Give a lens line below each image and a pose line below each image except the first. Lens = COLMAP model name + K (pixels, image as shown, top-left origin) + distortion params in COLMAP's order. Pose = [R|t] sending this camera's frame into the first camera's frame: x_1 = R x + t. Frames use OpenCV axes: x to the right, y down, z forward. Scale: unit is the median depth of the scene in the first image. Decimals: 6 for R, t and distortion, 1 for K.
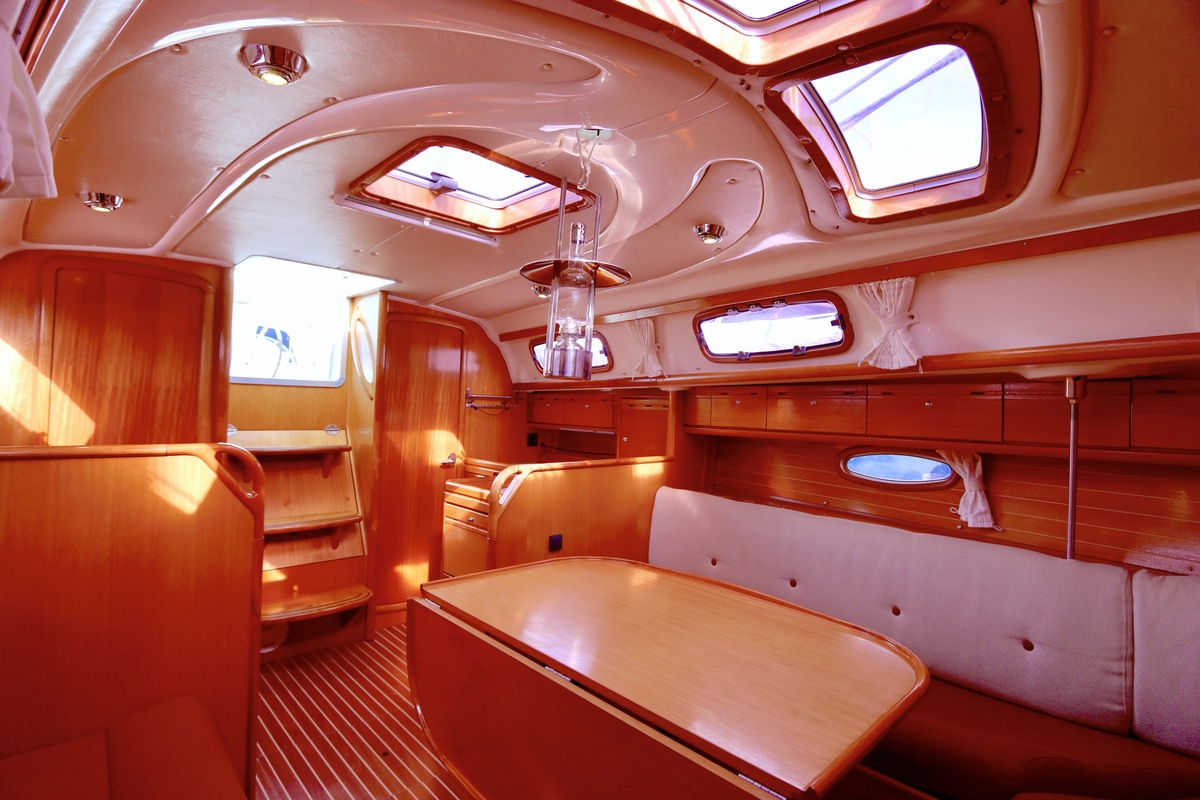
lens RADIAL K [[572.2, 0, 602.8], [0, 572.2, 393.9], [0, 0, 1]] dist [-0.019983, 0.003563]
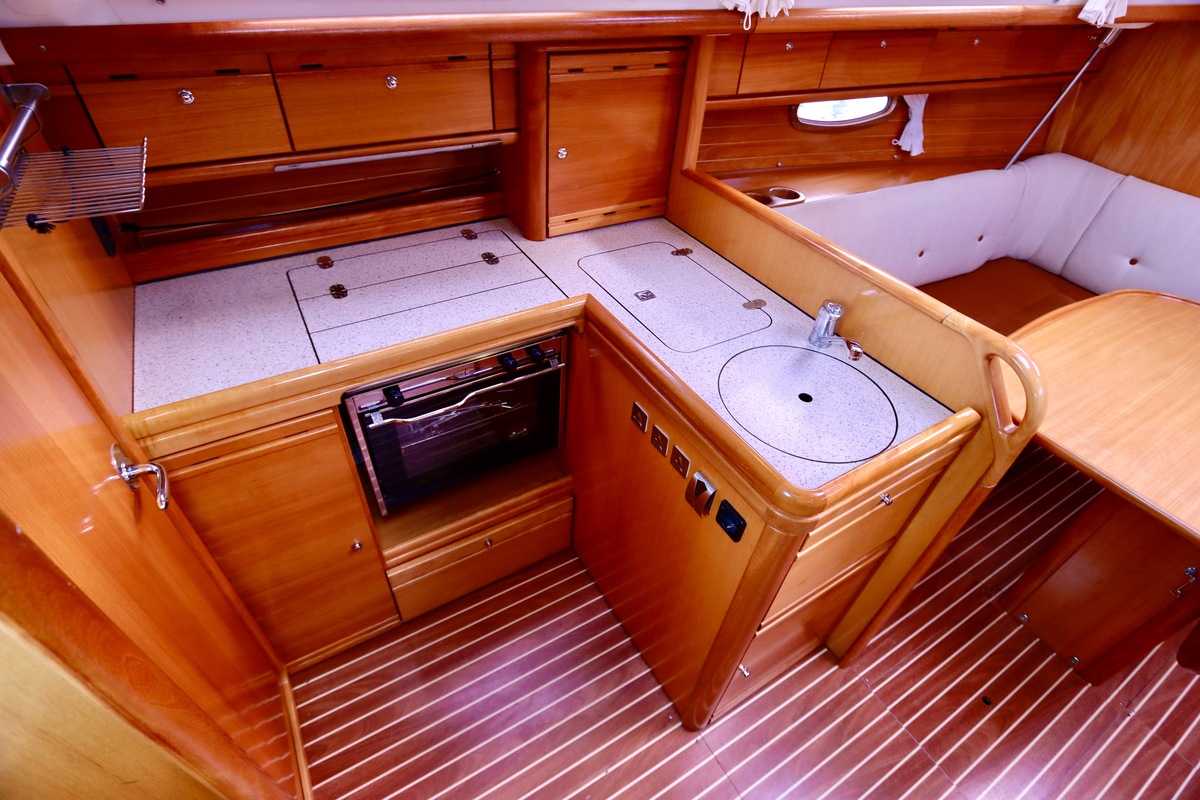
lens RADIAL K [[572.2, 0, 599.5], [0, 572.2, 390.7], [0, 0, 1]] dist [-0.019983, 0.003563]
pose [[0.238769, -0.646318, 0.724750, -0.537618], [-0.073622, 0.732140, 0.677164, -0.123521], [-0.968282, -0.215043, 0.127229, 1.150007]]
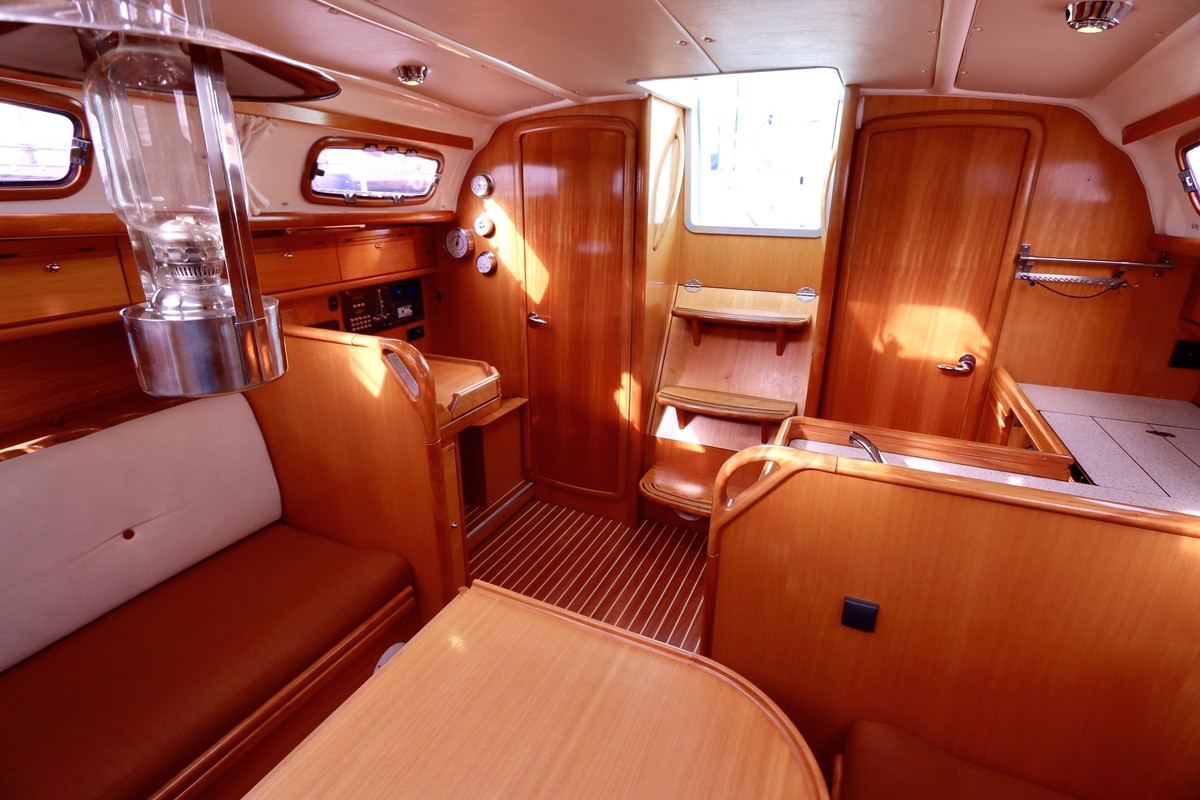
lens RADIAL K [[572.2, 0, 601.2], [0, 572.2, 398.2], [0, 0, 1]] dist [-0.019983, 0.003563]
pose [[0.358503, 0.284341, -0.889171, 0.210970], [0.022013, 0.949644, 0.312555, -0.070315], [0.933269, -0.131626, 0.334191, 0.634372]]
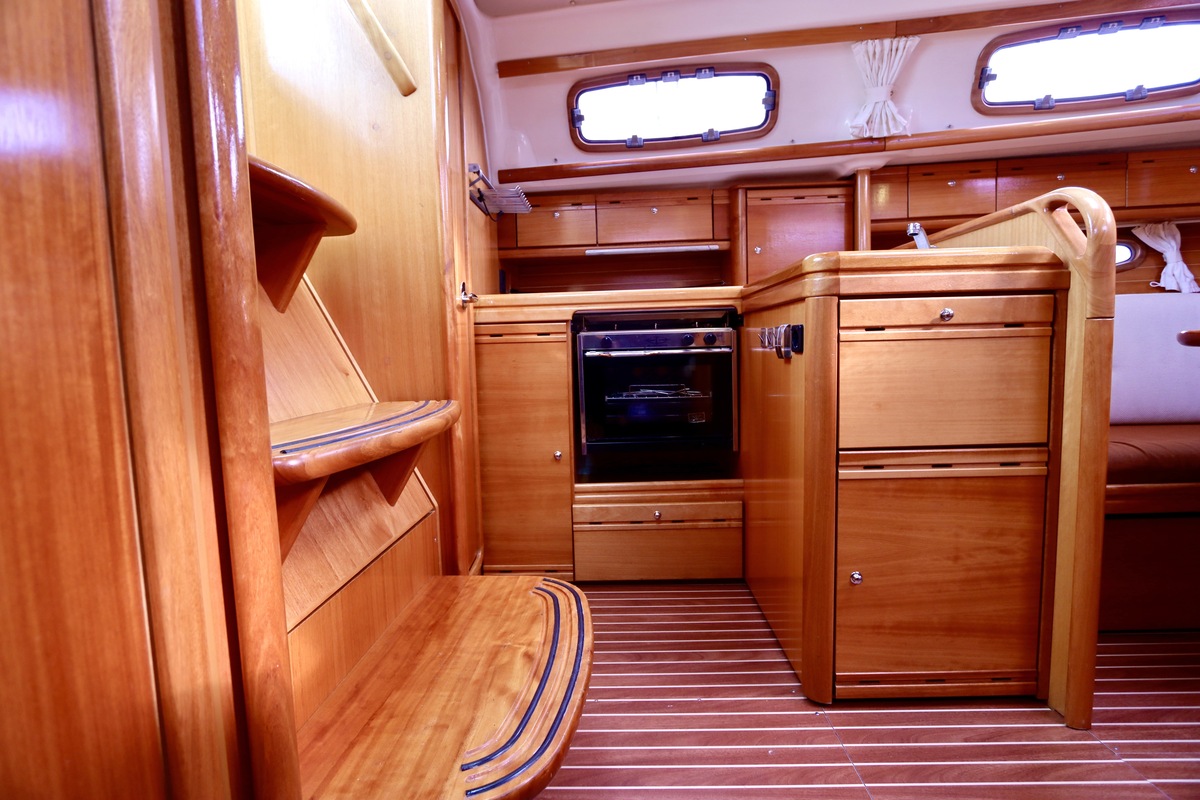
lens RADIAL K [[572.2, 0, 603.6], [0, 572.2, 389.9], [0, 0, 1]] dist [-0.019983, 0.003563]
pose [[0.720201, -0.105492, 0.685698, -0.757705], [0.040553, 0.993083, 0.110188, 0.213477], [-0.692579, -0.051550, 0.719497, 0.832299]]
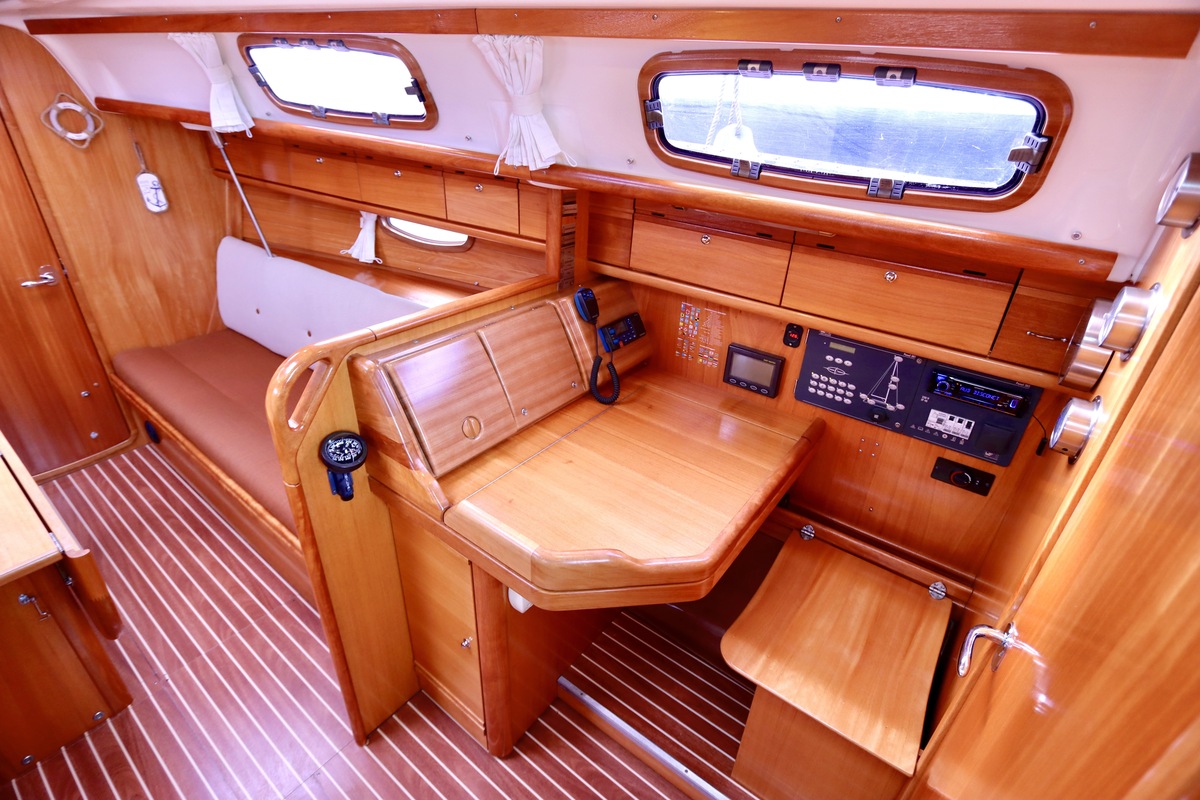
lens RADIAL K [[572.2, 0, 600.2], [0, 572.2, 391.1], [0, 0, 1]] dist [-0.019983, 0.003563]
pose [[-0.986265, 0.000324, -0.165172, -0.583726], [-0.074771, 0.890792, 0.448218, -0.136589], [0.147279, 0.454411, -0.878532, 1.096498]]
